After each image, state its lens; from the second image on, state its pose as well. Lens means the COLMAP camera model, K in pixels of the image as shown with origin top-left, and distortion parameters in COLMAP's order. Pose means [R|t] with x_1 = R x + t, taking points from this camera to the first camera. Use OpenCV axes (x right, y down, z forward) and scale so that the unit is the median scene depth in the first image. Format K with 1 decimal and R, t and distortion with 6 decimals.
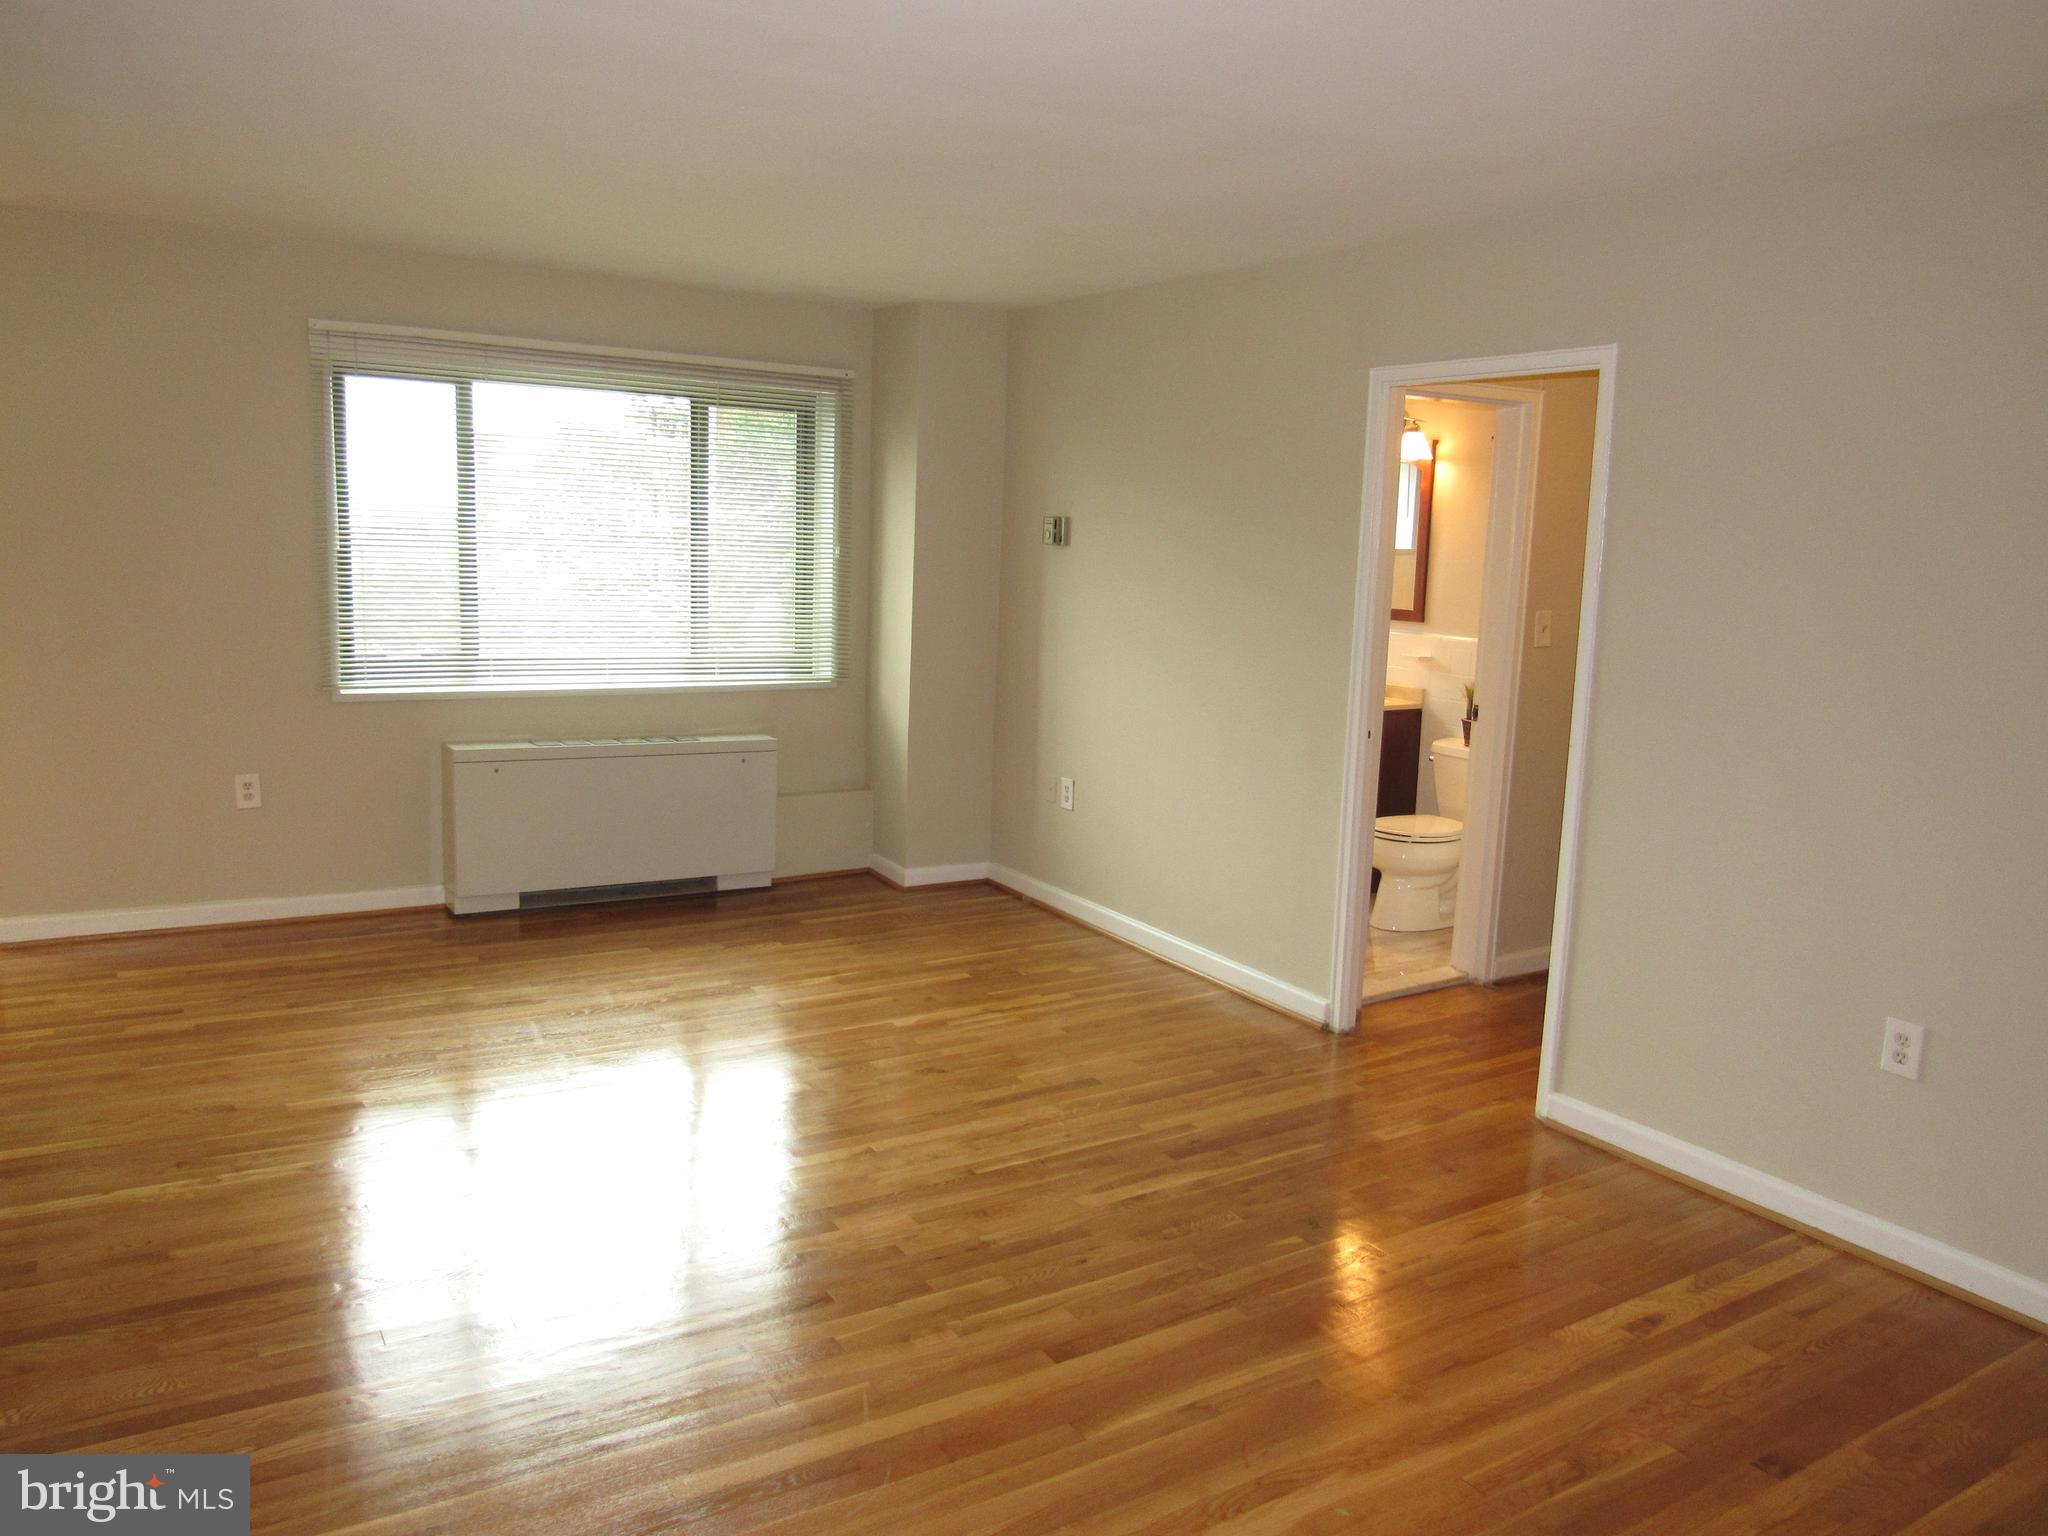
lens RADIAL K [[1463.9, 0, 1024.0], [0, 1463.9, 768.0], [0, 0, 1]] dist [-0.044667, 0.051210]
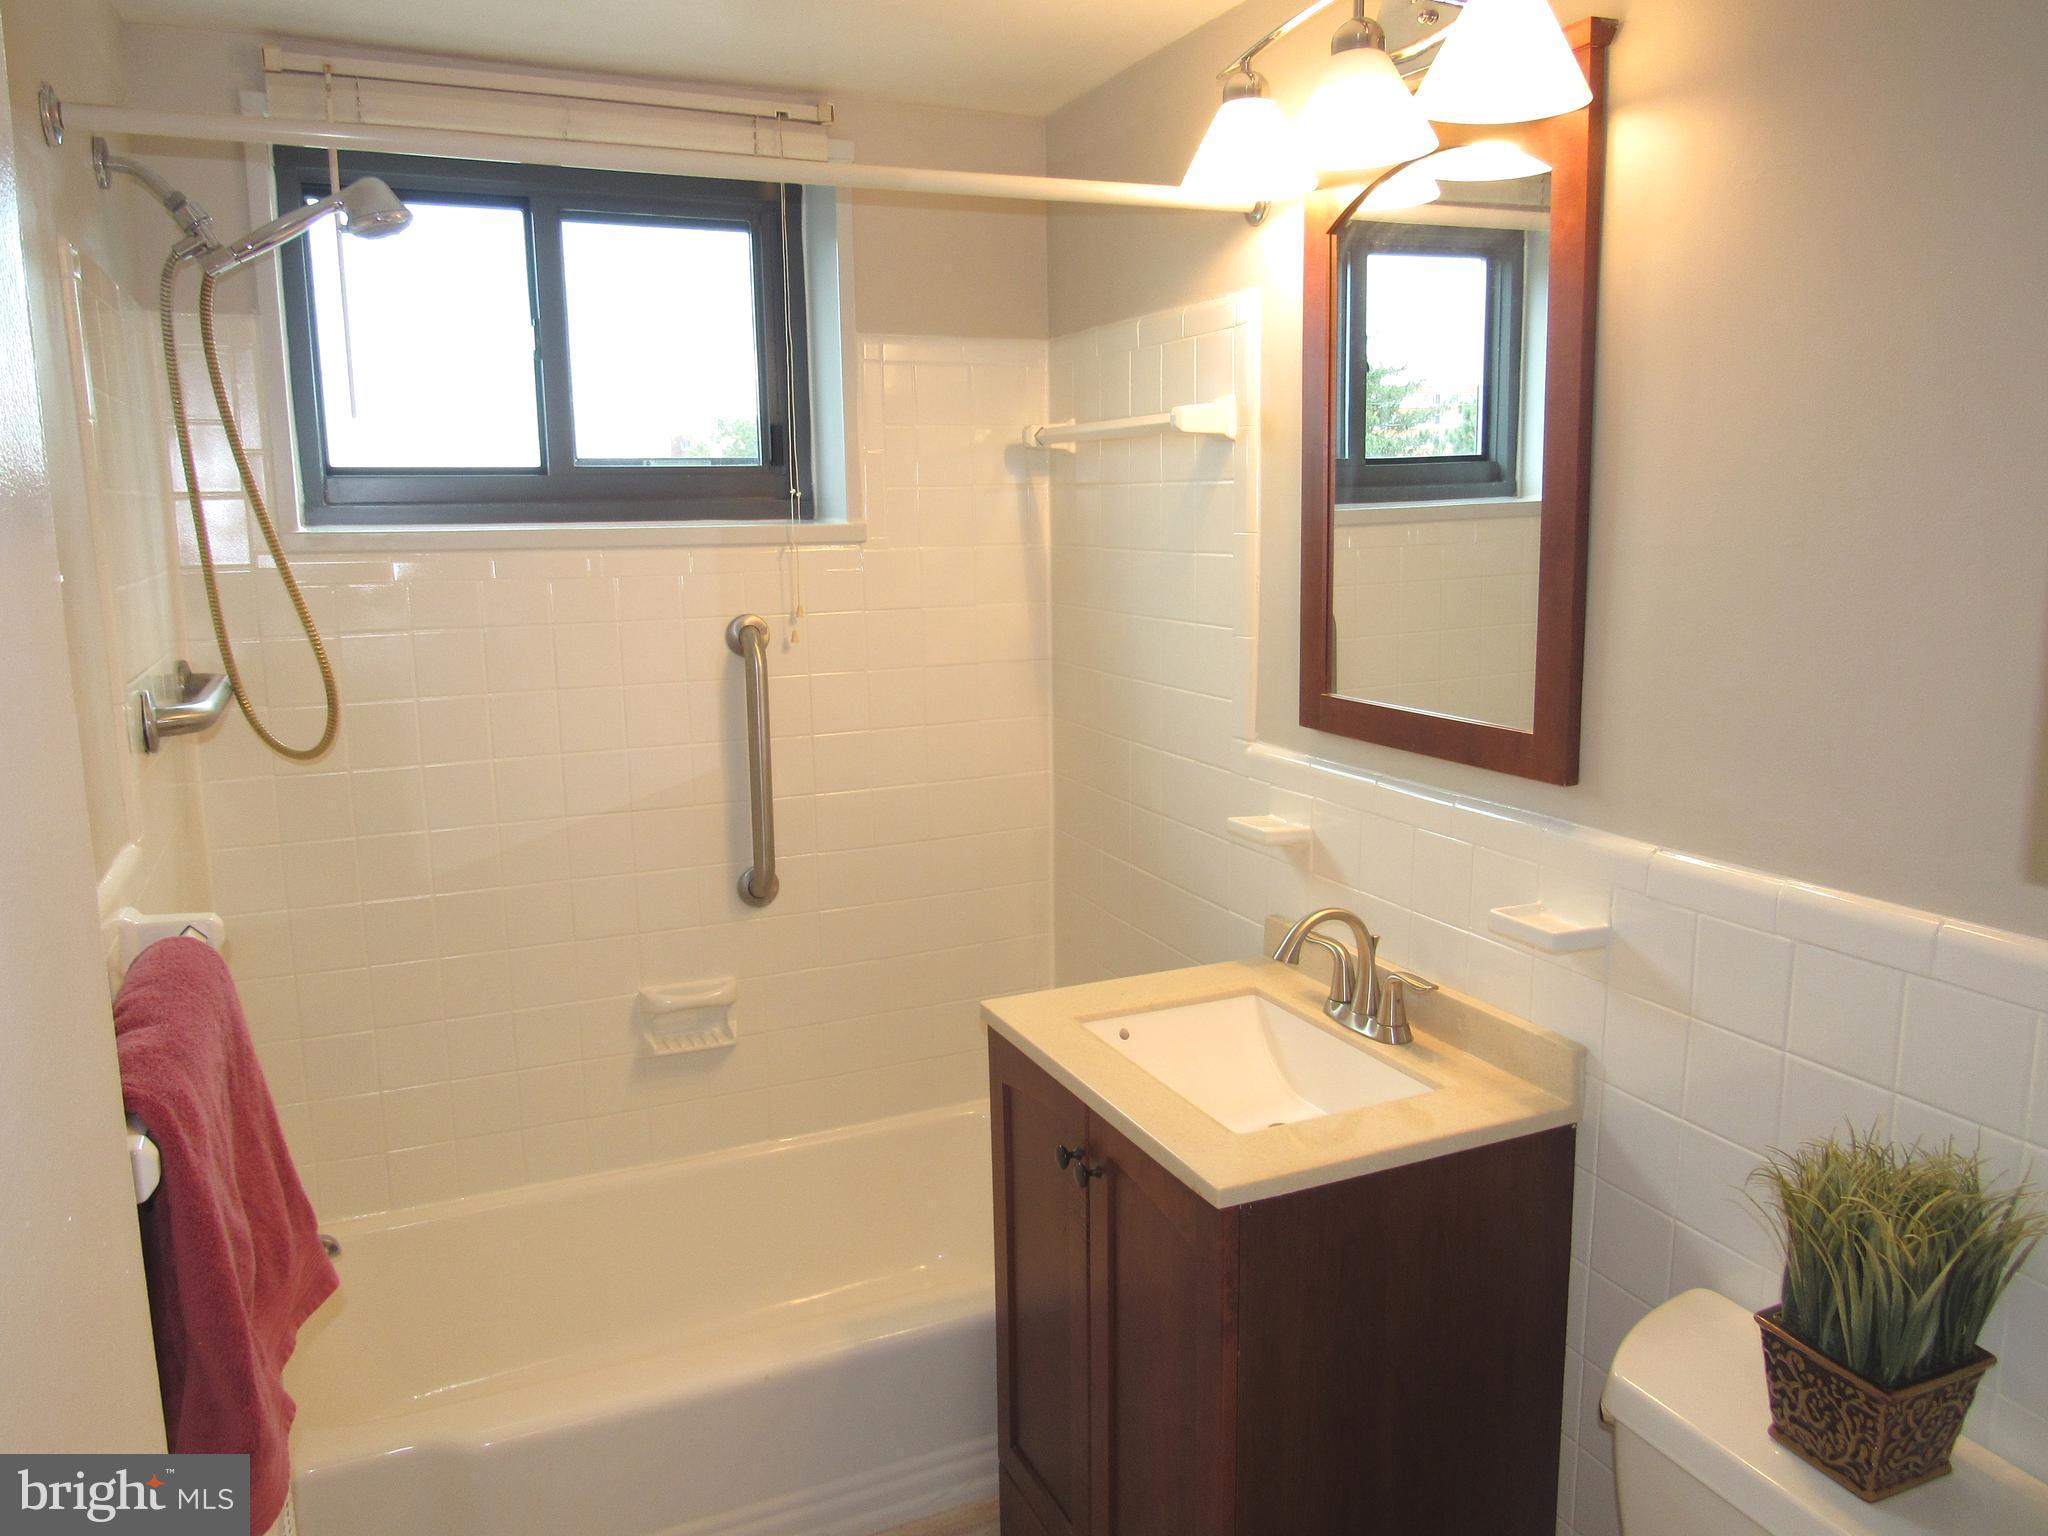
lens RADIAL K [[1457.1, 0, 1024.0], [0, 1457.1, 768.0], [0, 0, 1]] dist [-0.032320, 0.005024]
pose [[0.990666, -0.018983, -0.134981, 0.291859], [0.021403, 0.999635, 0.016501, -0.148742], [0.134618, -0.019236, 0.990711, 1.007357]]
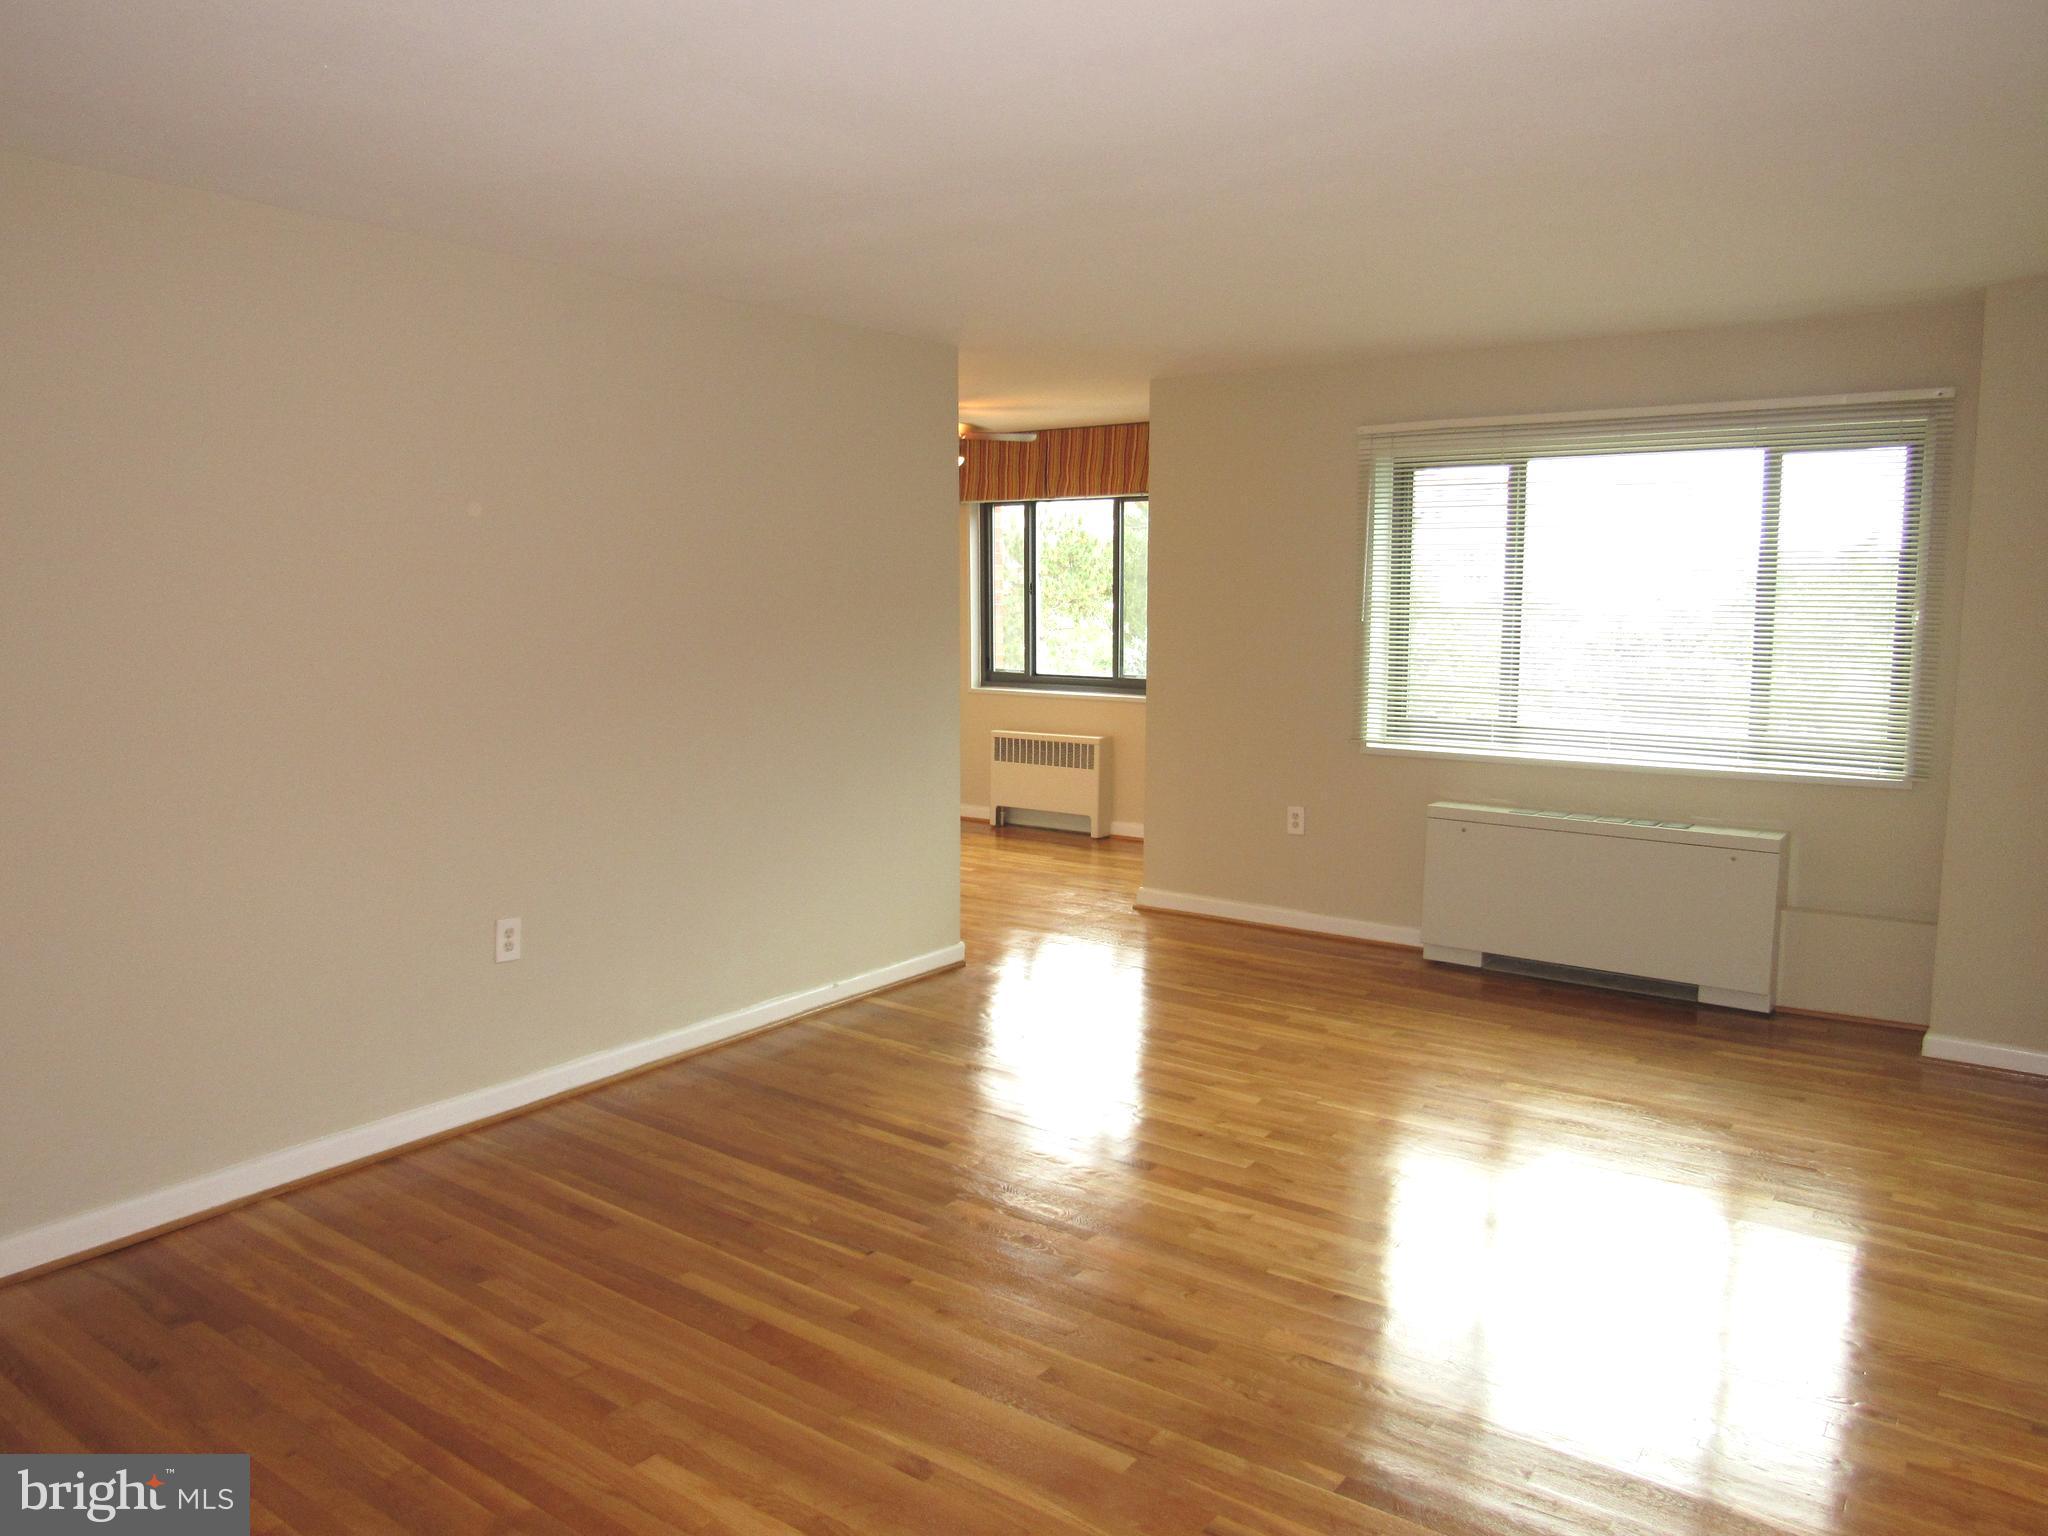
lens RADIAL K [[1460.6, 0, 1024.0], [0, 1460.6, 768.0], [0, 0, 1]] dist [-0.003686, -0.000275]
pose [[0.382971, 0.073936, -0.920797, 0.570014], [-0.131902, 0.990955, 0.024710, -0.031551], [0.914295, 0.111992, 0.389259, 0.354590]]
